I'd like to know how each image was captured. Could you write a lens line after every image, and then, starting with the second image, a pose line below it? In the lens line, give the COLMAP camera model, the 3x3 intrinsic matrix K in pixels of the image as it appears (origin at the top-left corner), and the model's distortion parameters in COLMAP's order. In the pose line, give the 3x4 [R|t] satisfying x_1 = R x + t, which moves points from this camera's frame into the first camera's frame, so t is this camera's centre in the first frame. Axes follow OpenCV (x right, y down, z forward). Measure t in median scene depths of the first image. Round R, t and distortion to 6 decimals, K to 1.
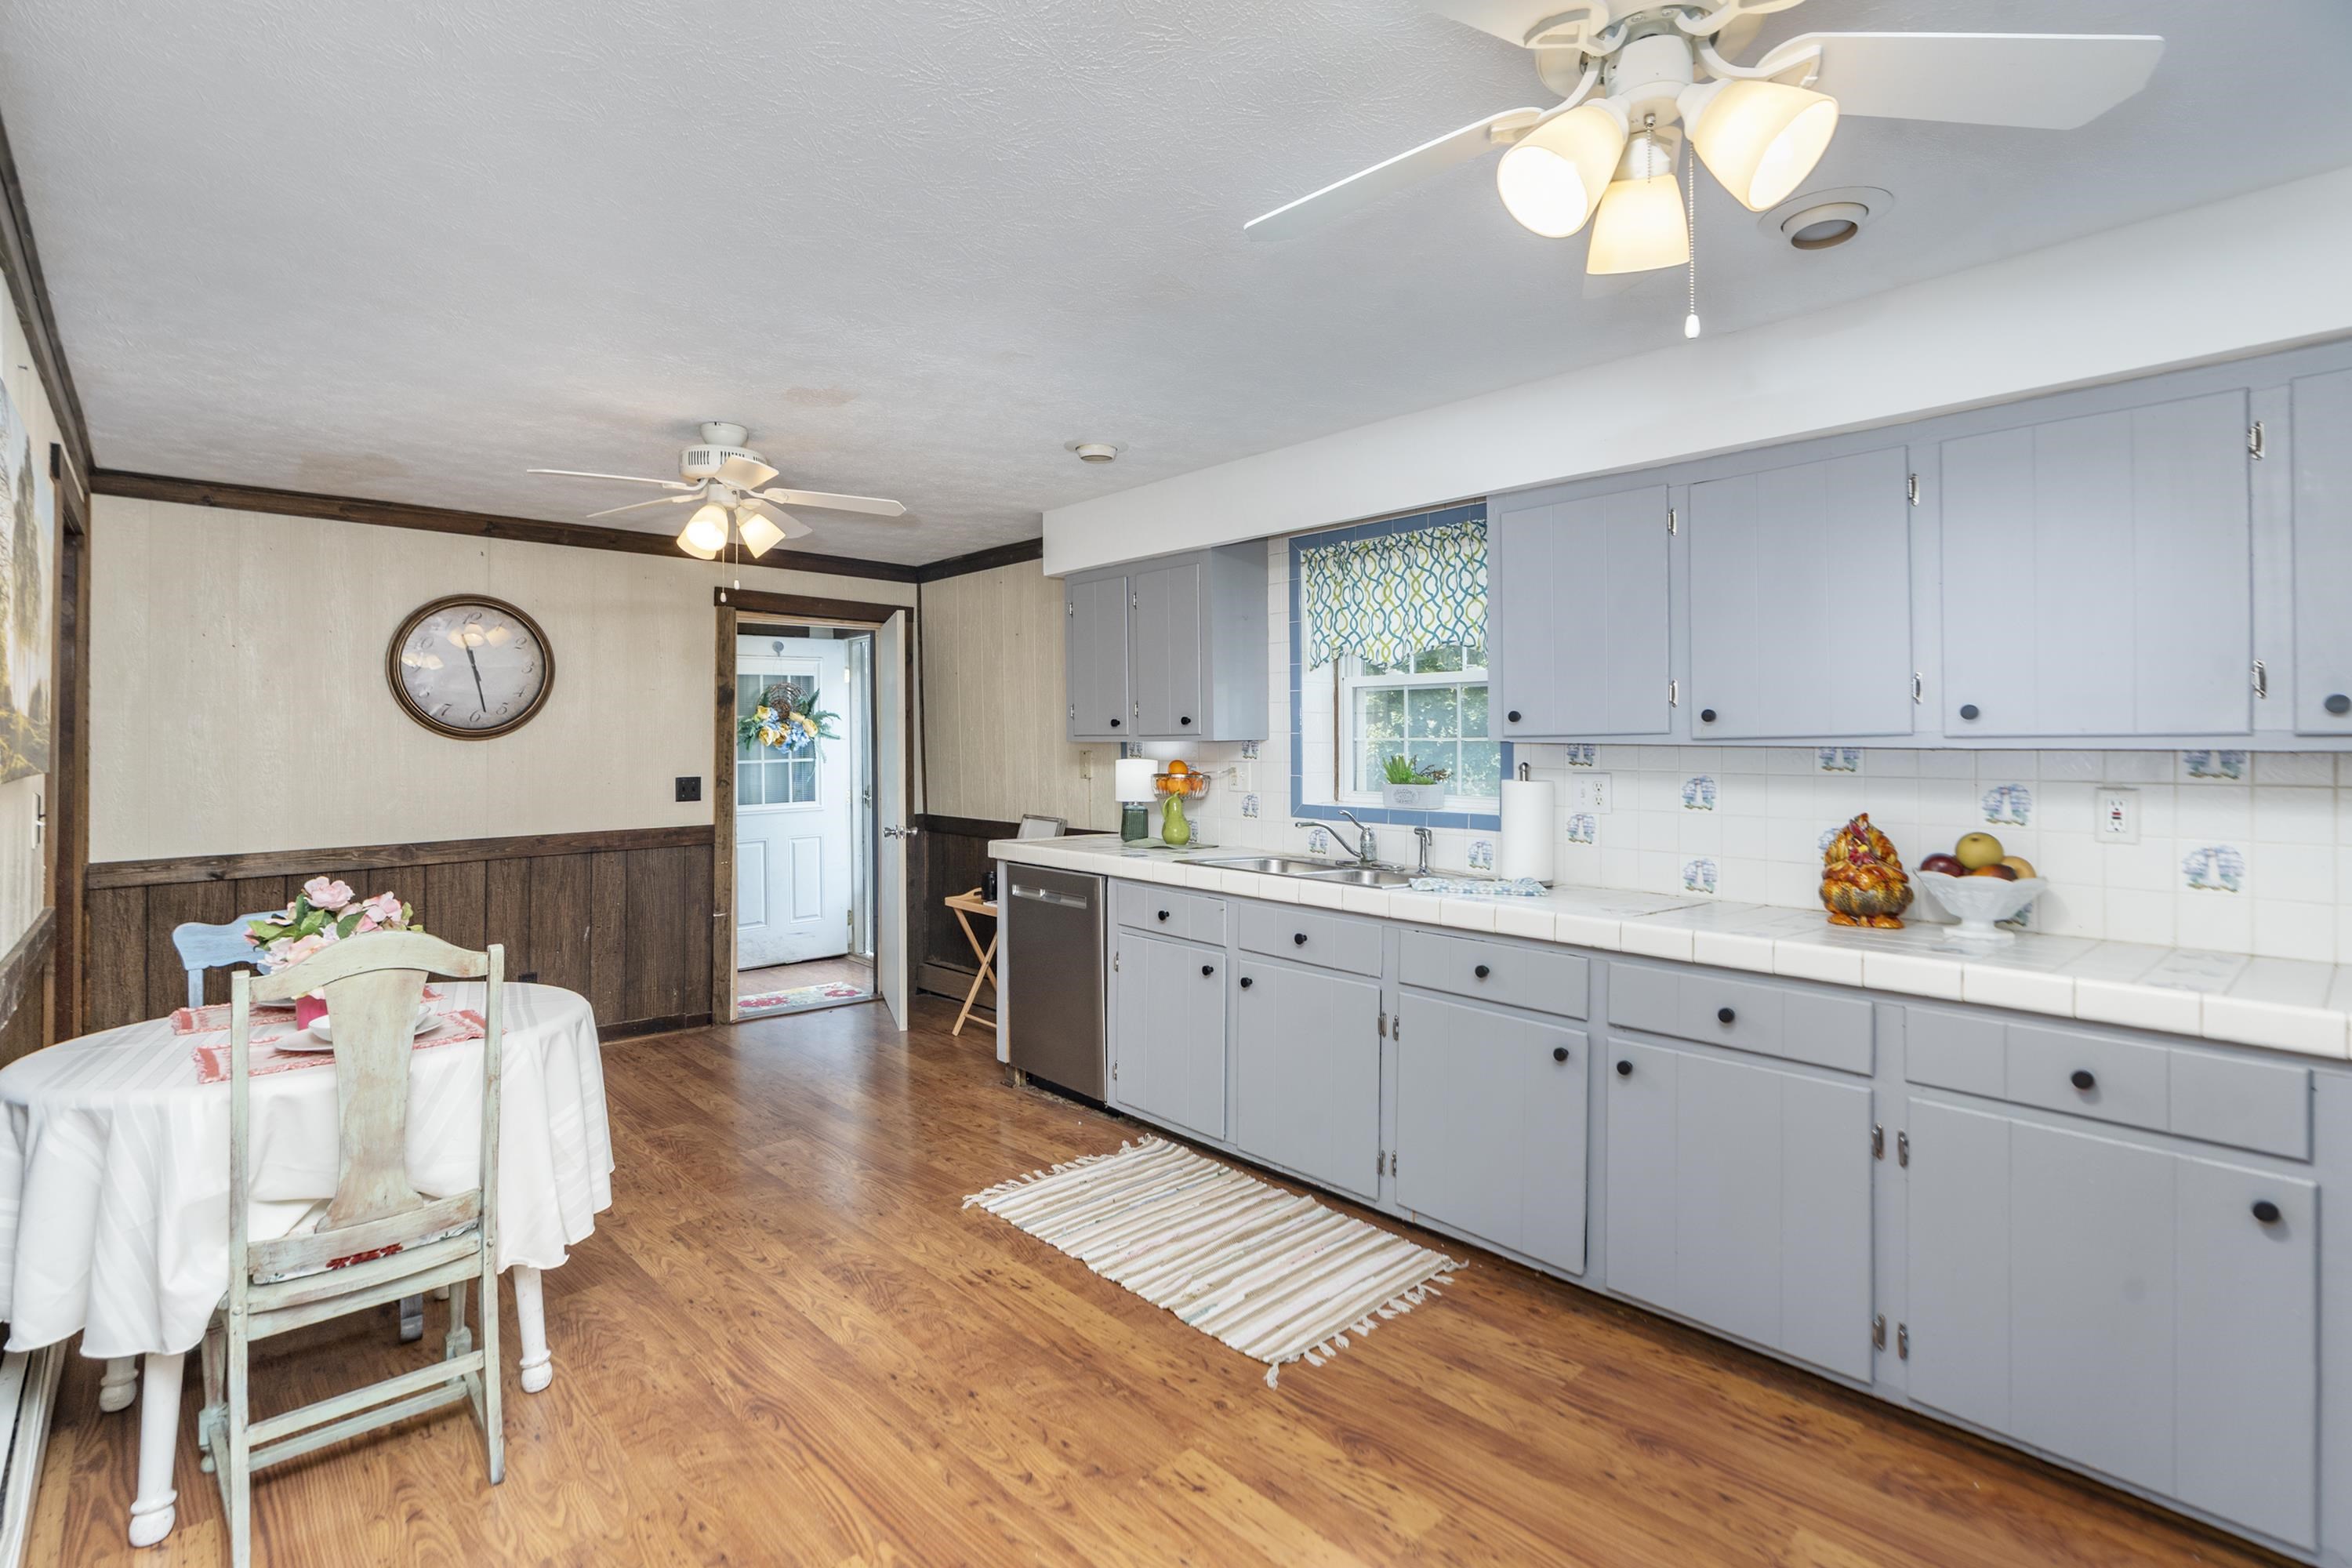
lens RADIAL K [[1088.8, 0, 1135.9], [0, 1088.8, 725.9], [0, 0, 1]] dist [-0.000310, 0.000657]
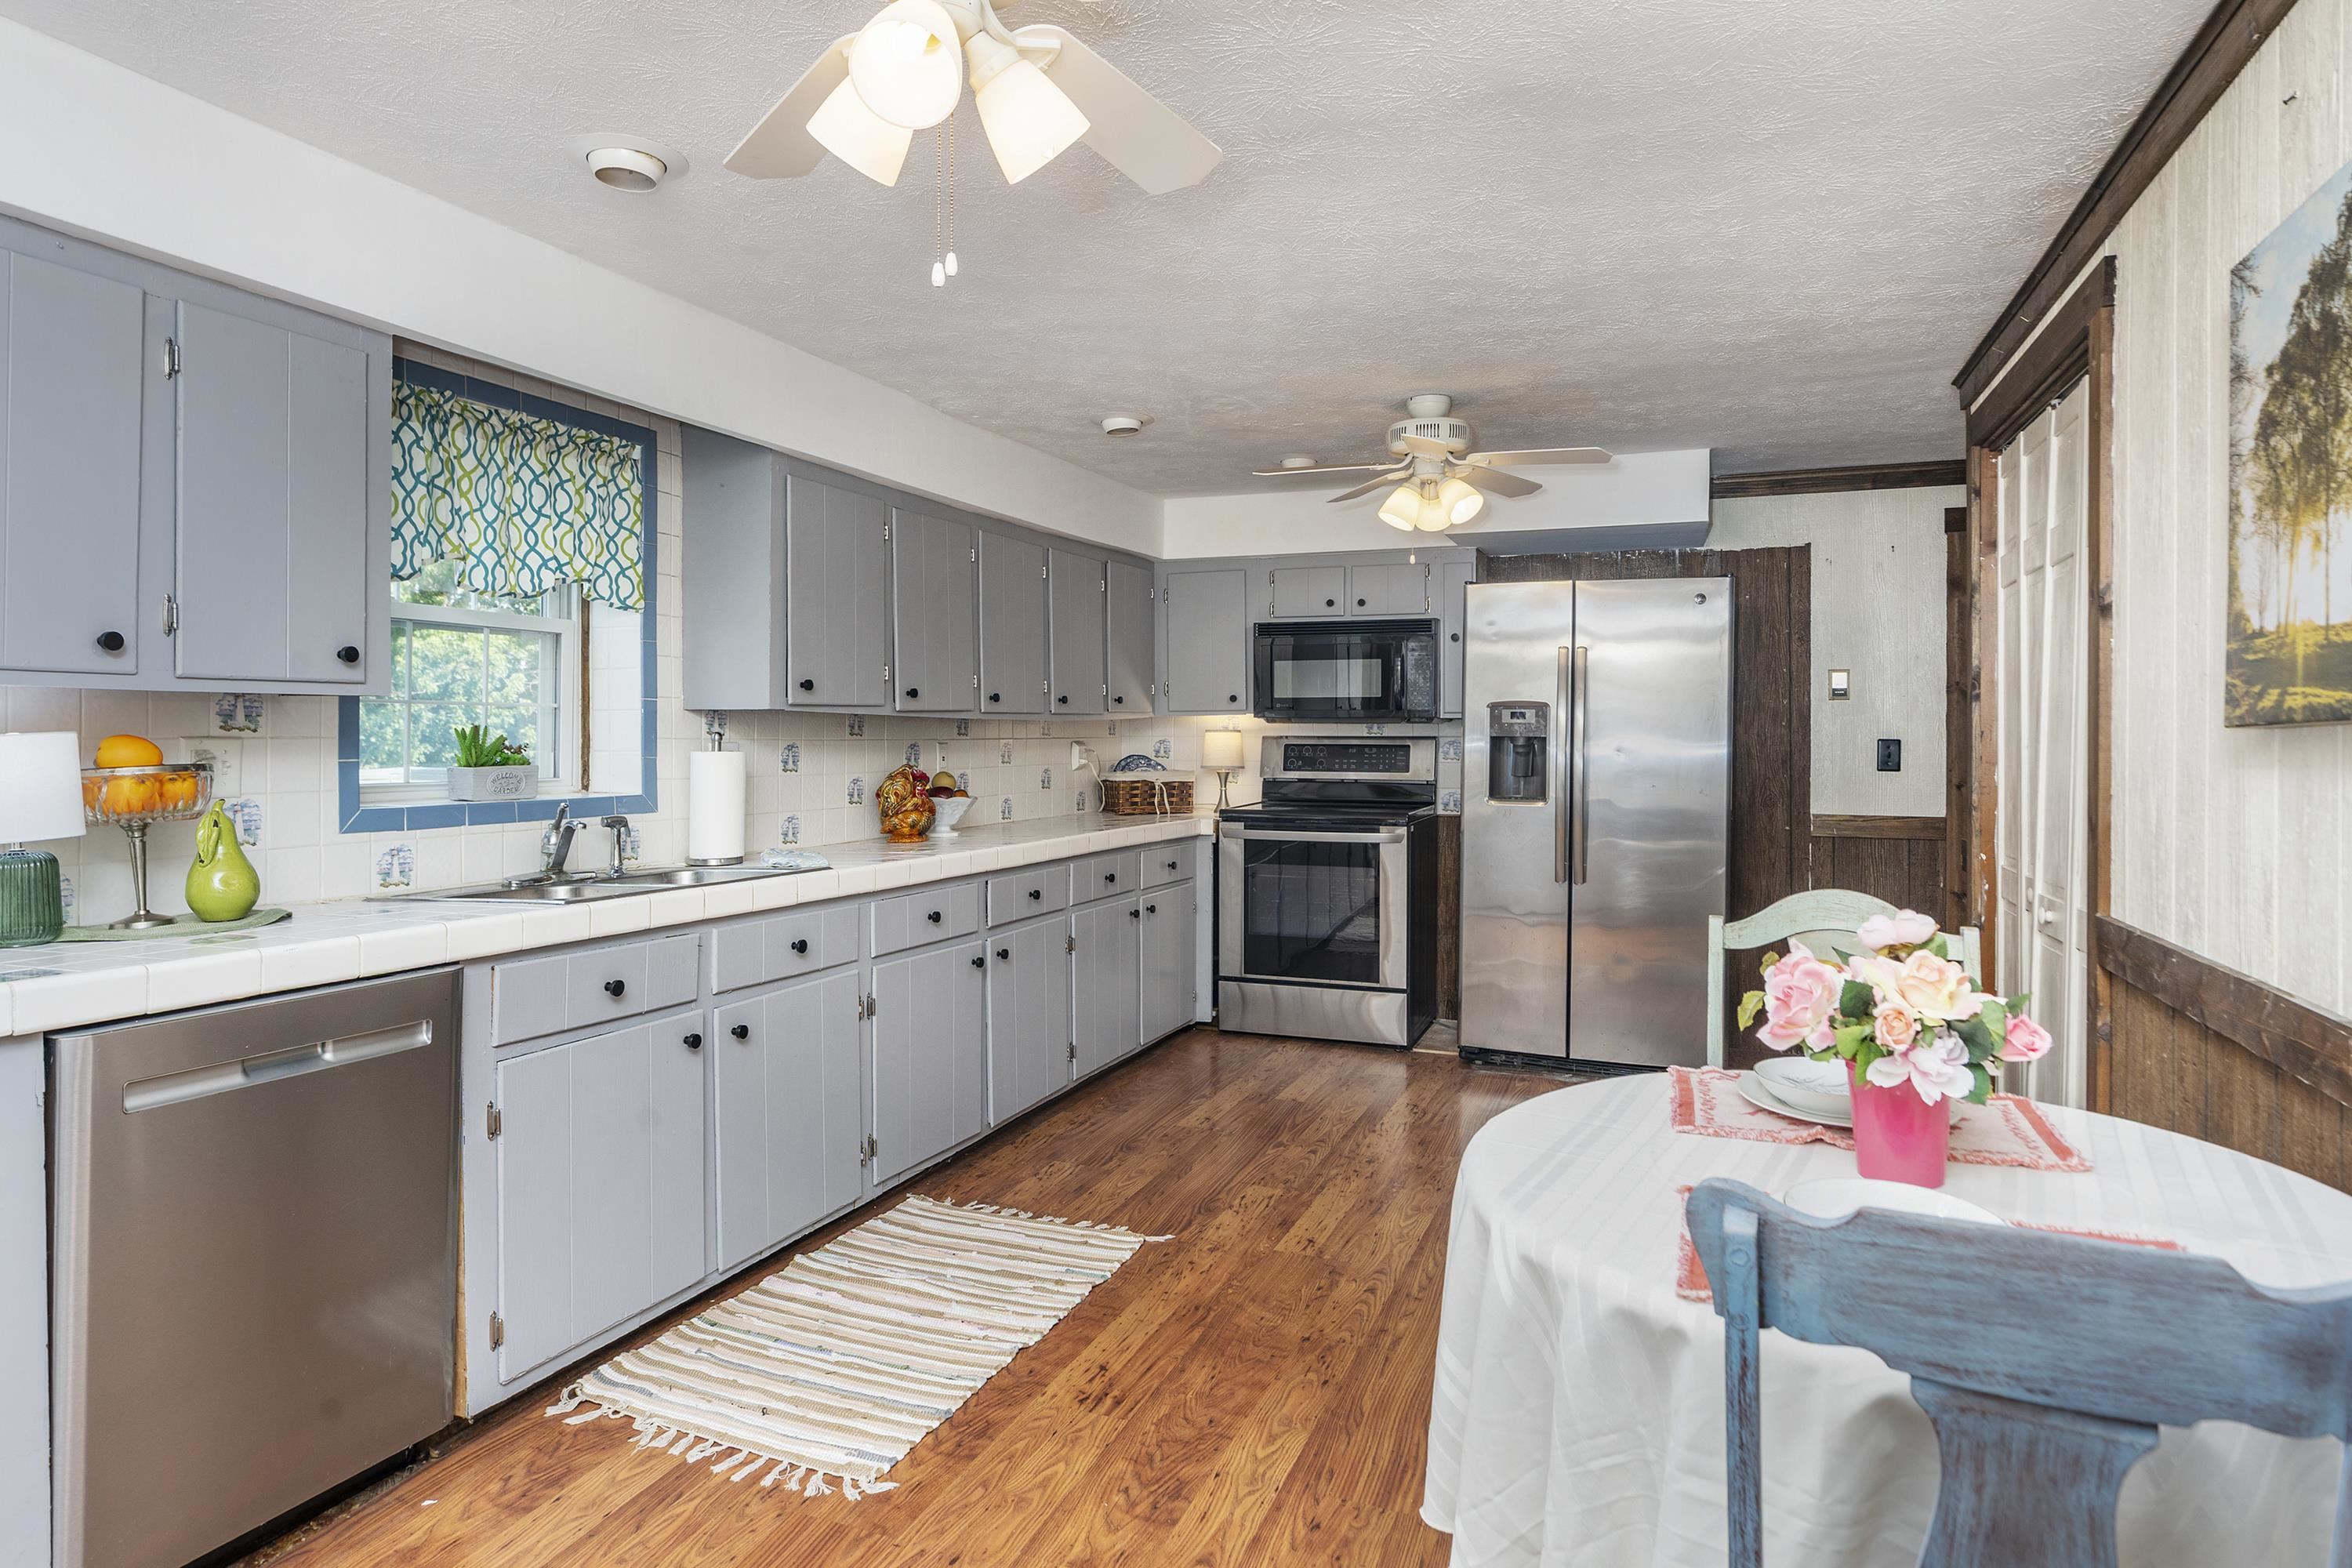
lens RADIAL K [[1338.9, 0, 1169.5], [0, 1338.9, 777.7], [0, 0, 1]] dist [0.000826, -0.000045]
pose [[-0.441197, -0.024233, 0.897083, -0.857642], [-0.015288, 0.999693, 0.019487, 0.046438], [-0.897280, -0.005117, -0.441432, 1.187464]]
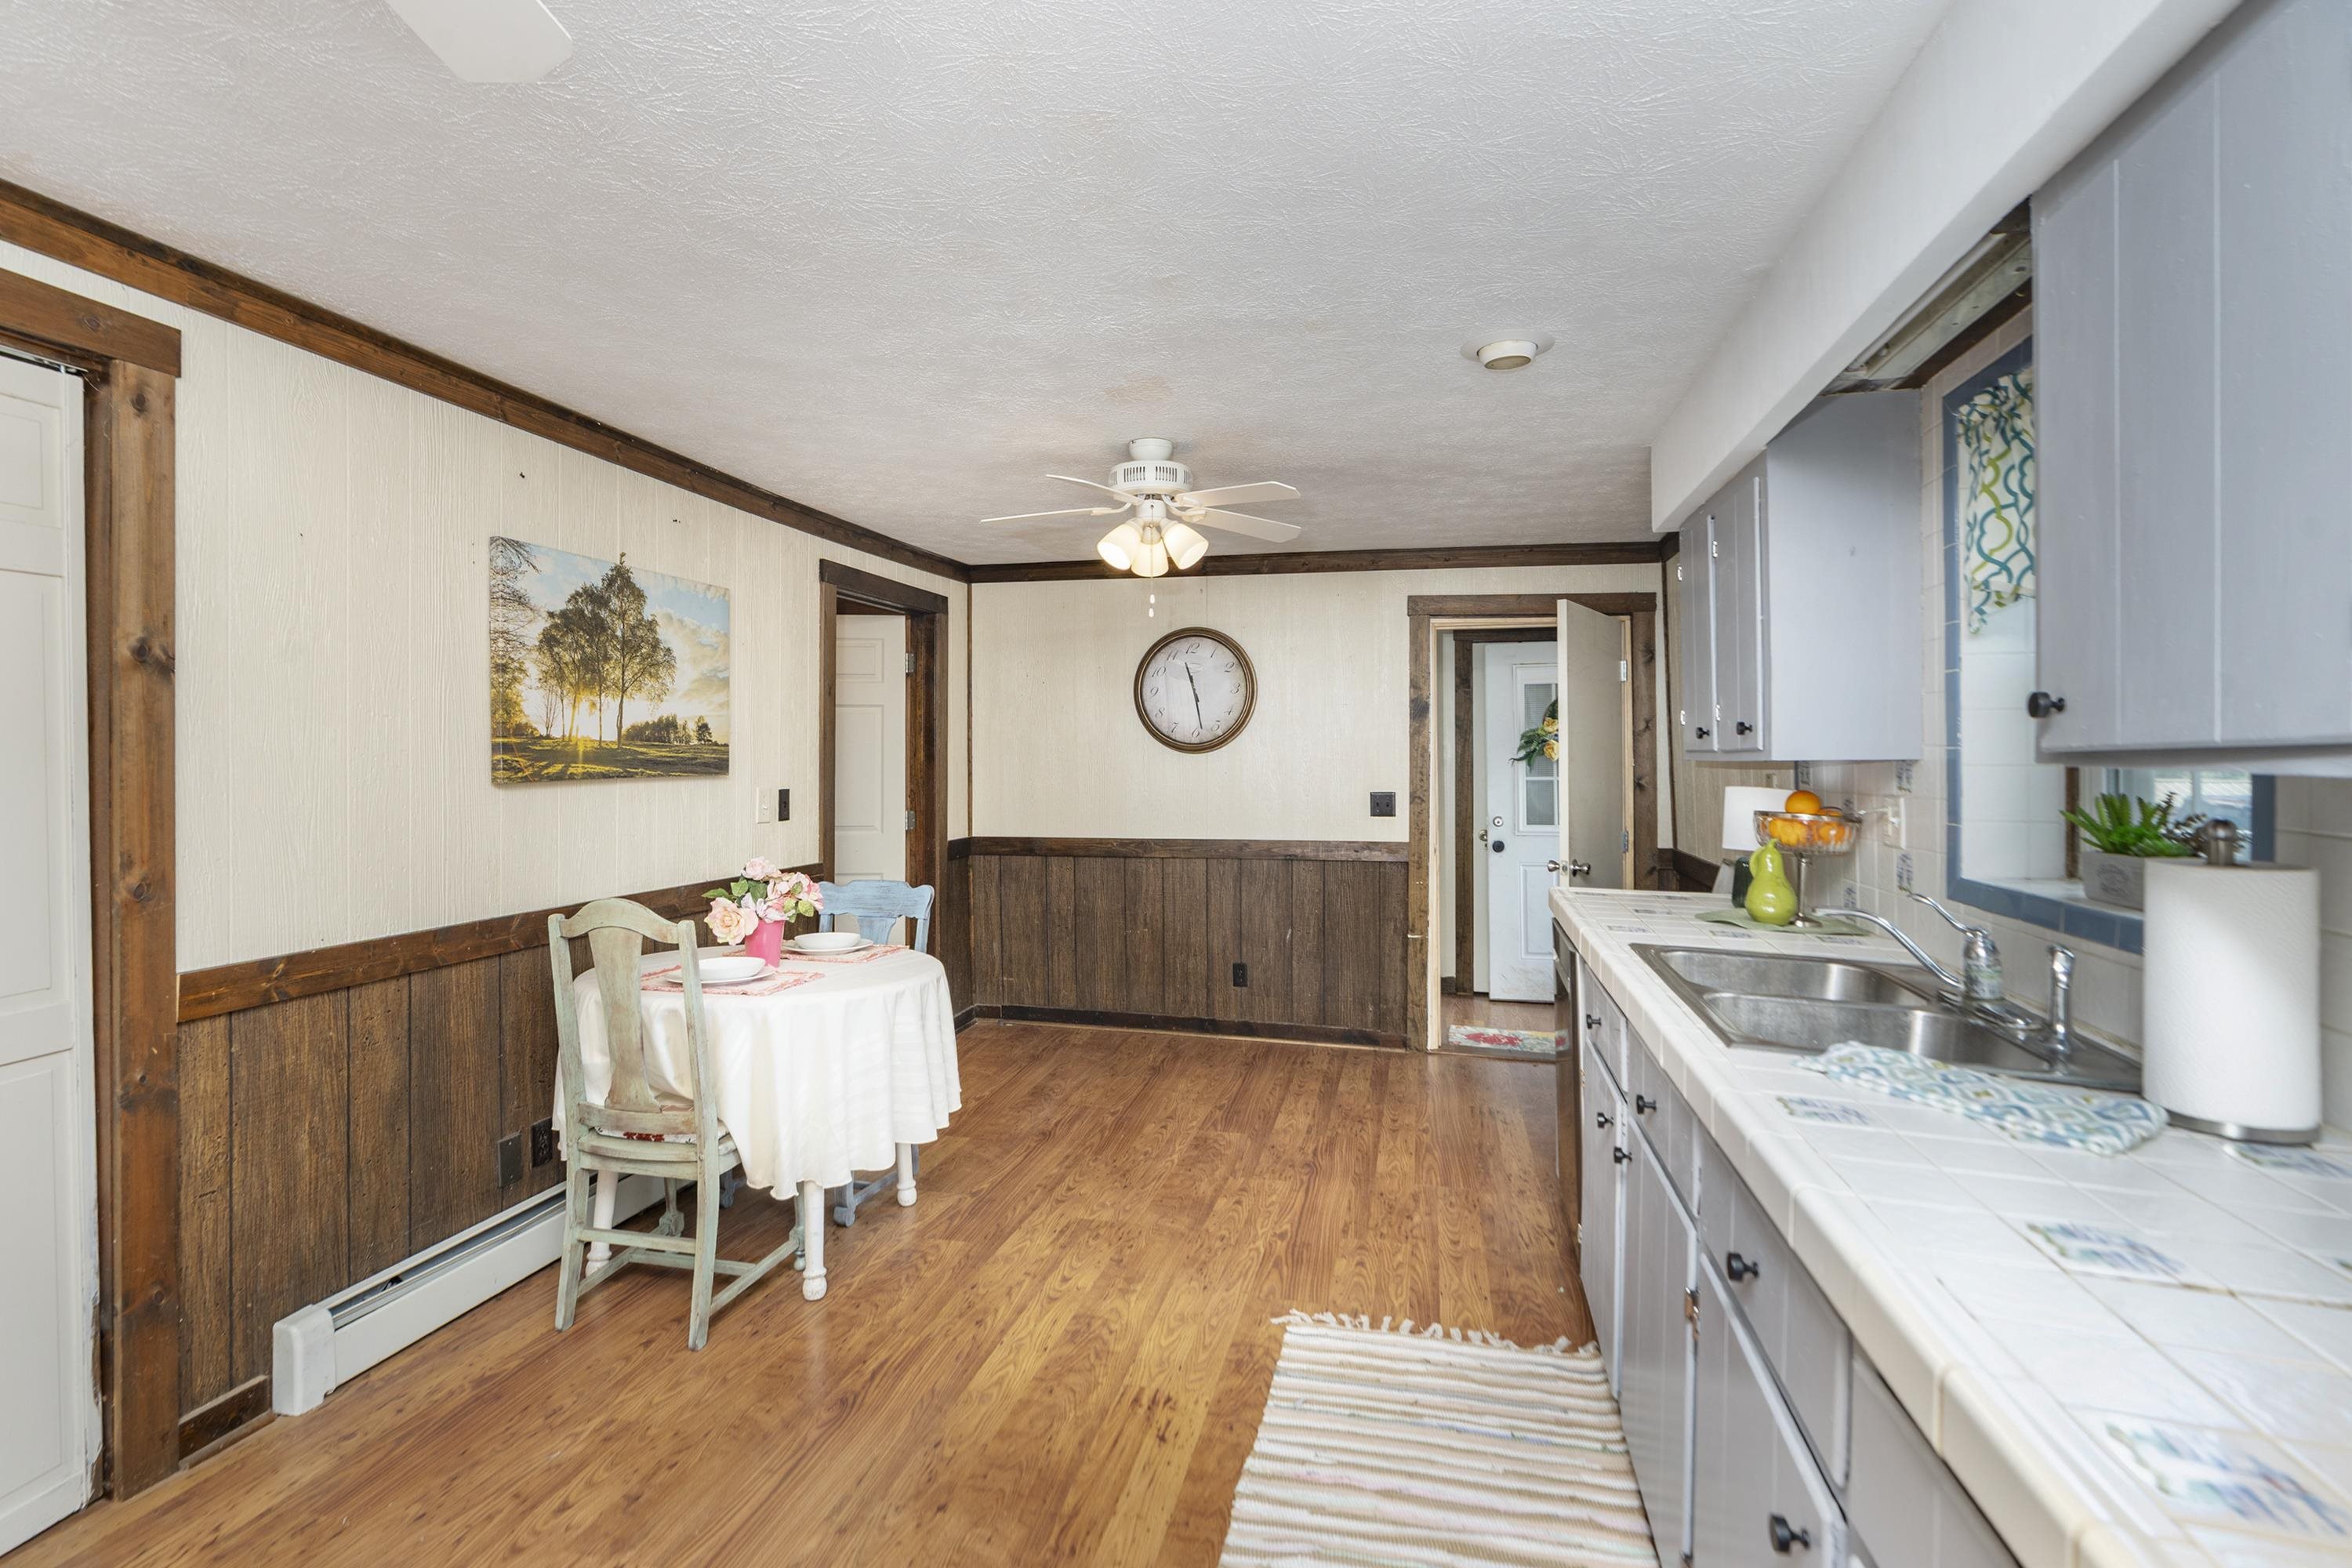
lens RADIAL K [[1088.8, 0, 1179.9], [0, 1088.8, 749.5], [0, 0, 1]] dist [-0.000310, 0.000657]
pose [[0.578057, 0.000806, -0.815996, 0.476997], [0.007515, 0.999952, 0.006311, 0.001424], [0.815962, -0.009781, 0.578023, 0.467146]]
